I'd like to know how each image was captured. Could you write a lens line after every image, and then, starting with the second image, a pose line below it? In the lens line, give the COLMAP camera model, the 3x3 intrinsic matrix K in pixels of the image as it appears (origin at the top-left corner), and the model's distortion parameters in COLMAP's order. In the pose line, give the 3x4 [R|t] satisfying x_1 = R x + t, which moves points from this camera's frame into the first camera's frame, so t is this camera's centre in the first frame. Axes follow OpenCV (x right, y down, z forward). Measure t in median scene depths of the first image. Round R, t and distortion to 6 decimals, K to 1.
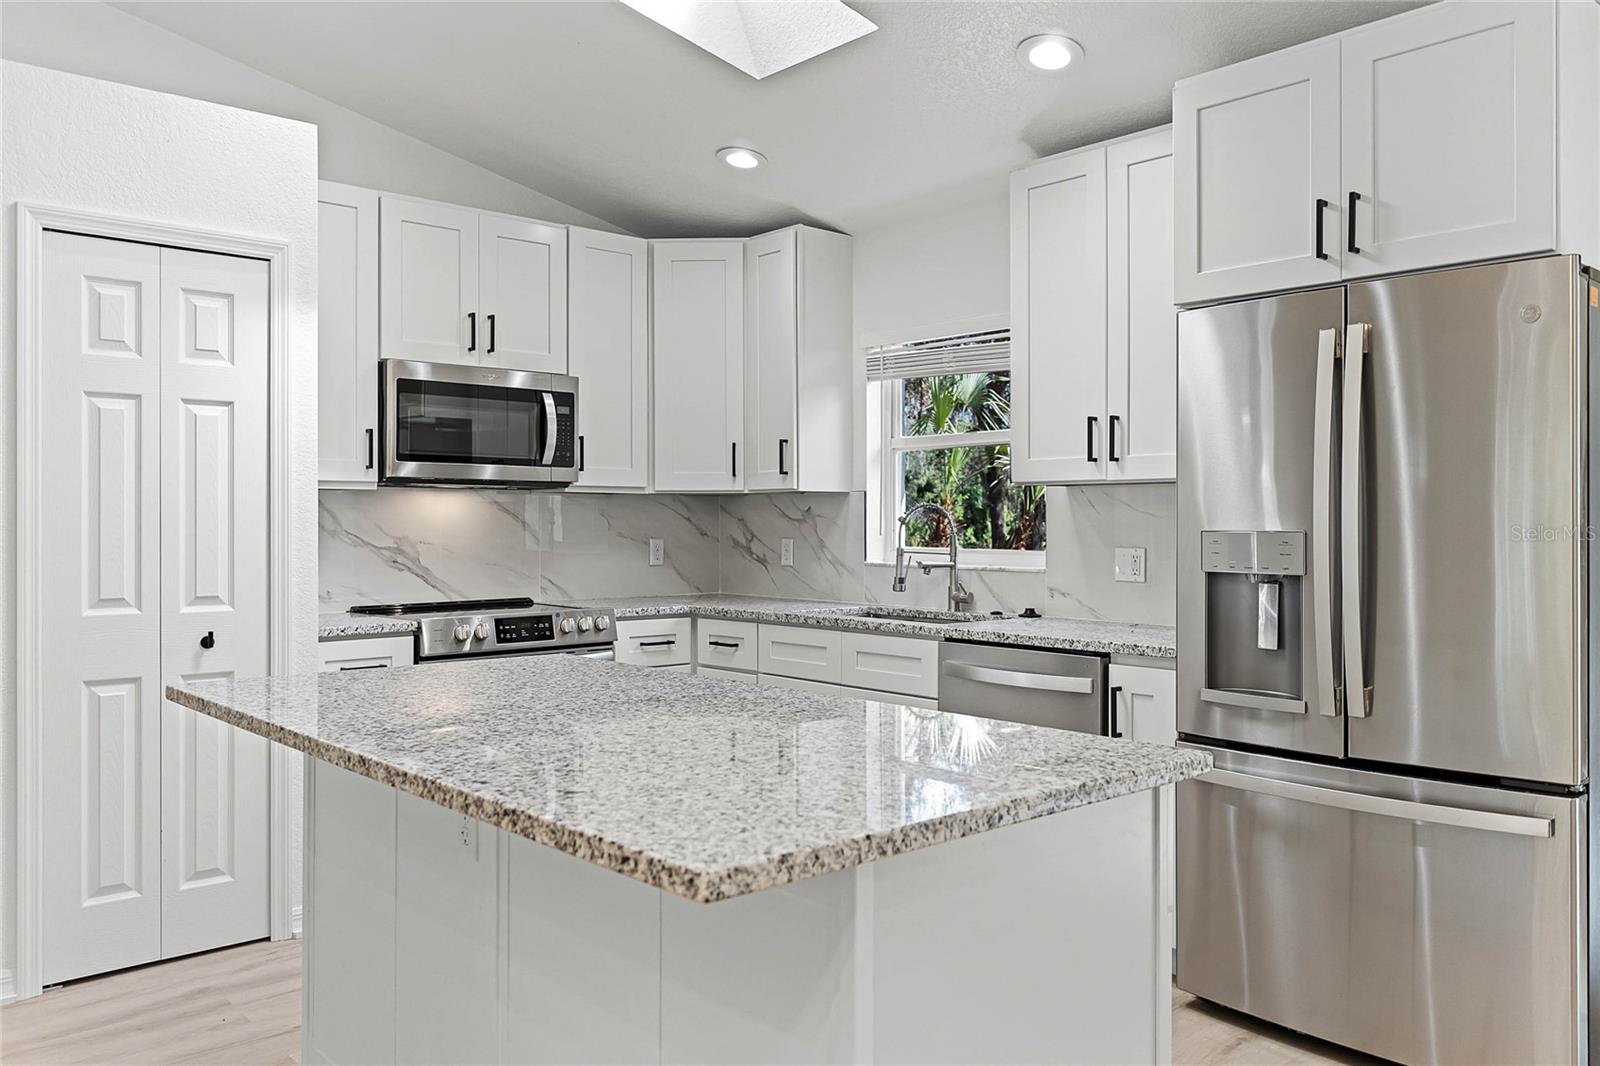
lens RADIAL K [[1224.2, 0, 800.0], [0, 1224.2, 523.0], [0, 0, 1]] dist [0.000501, -0.001466]
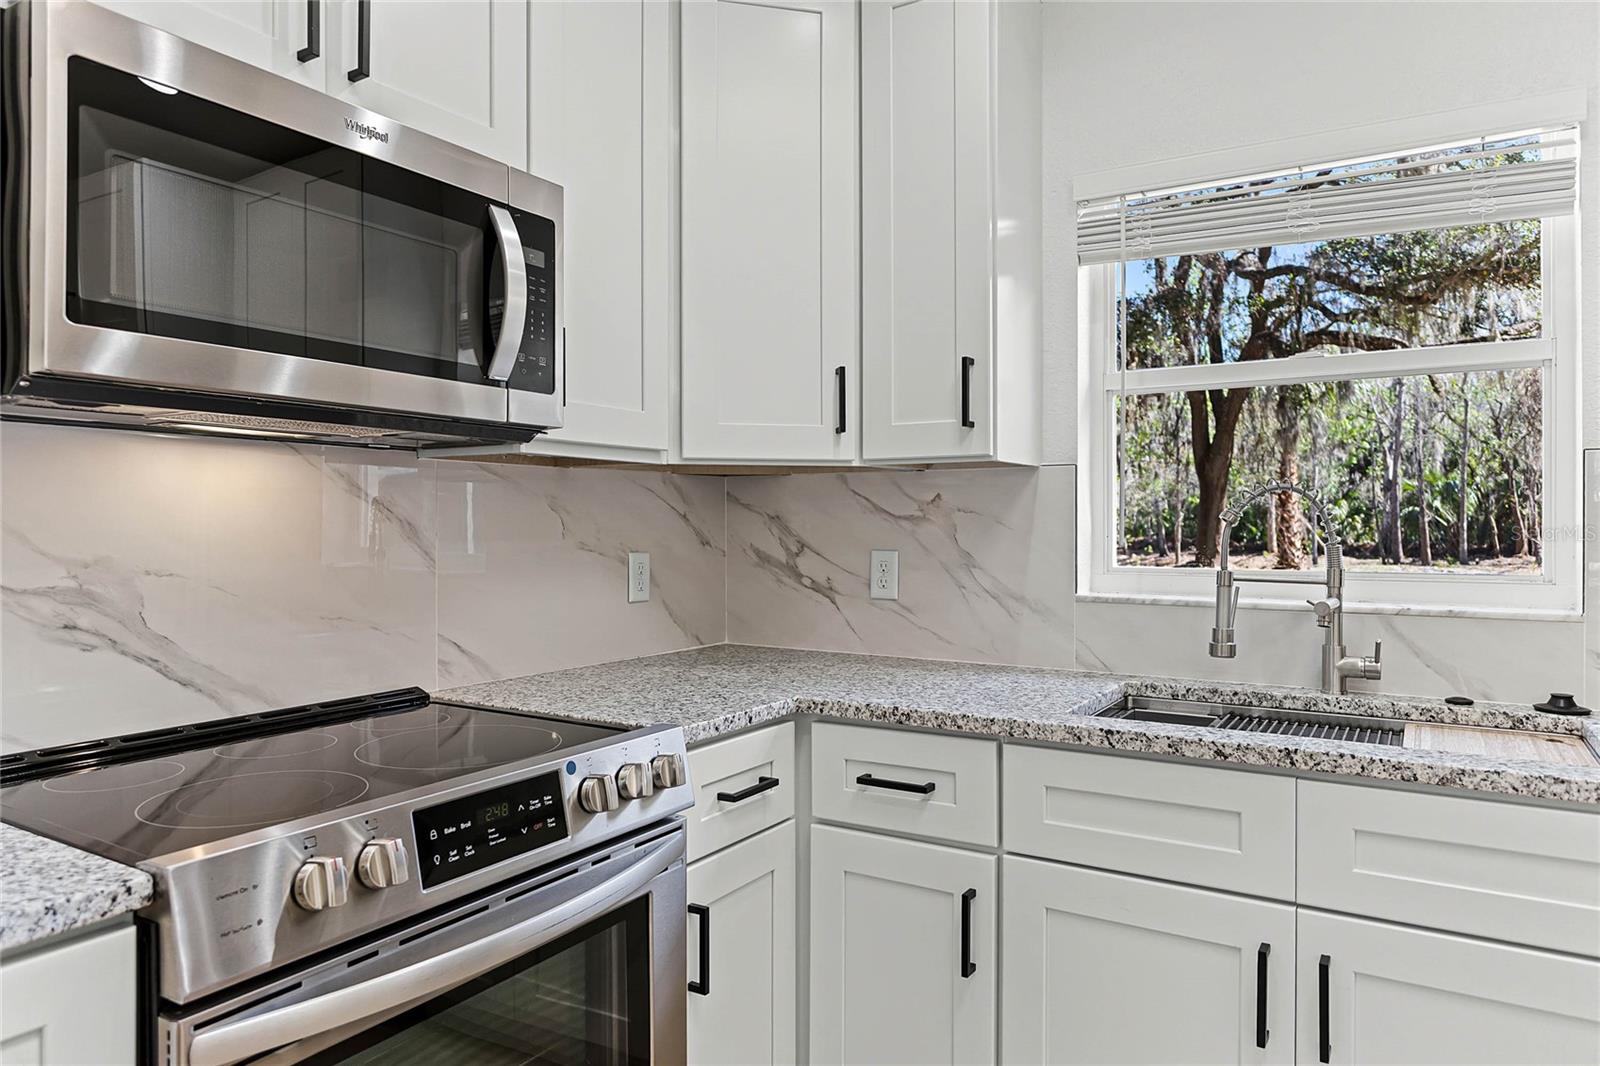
lens RADIAL K [[1013.0, 0, 807.2], [0, 1013.0, 527.7], [0, 0, 1]] dist [-0.001602, 0.000027]
pose [[0.957166, -0.001344, 0.289538, -0.210065], [0.000507, 0.999995, 0.002966, 0.000624], [-0.289541, -0.002692, 0.957162, 0.655516]]
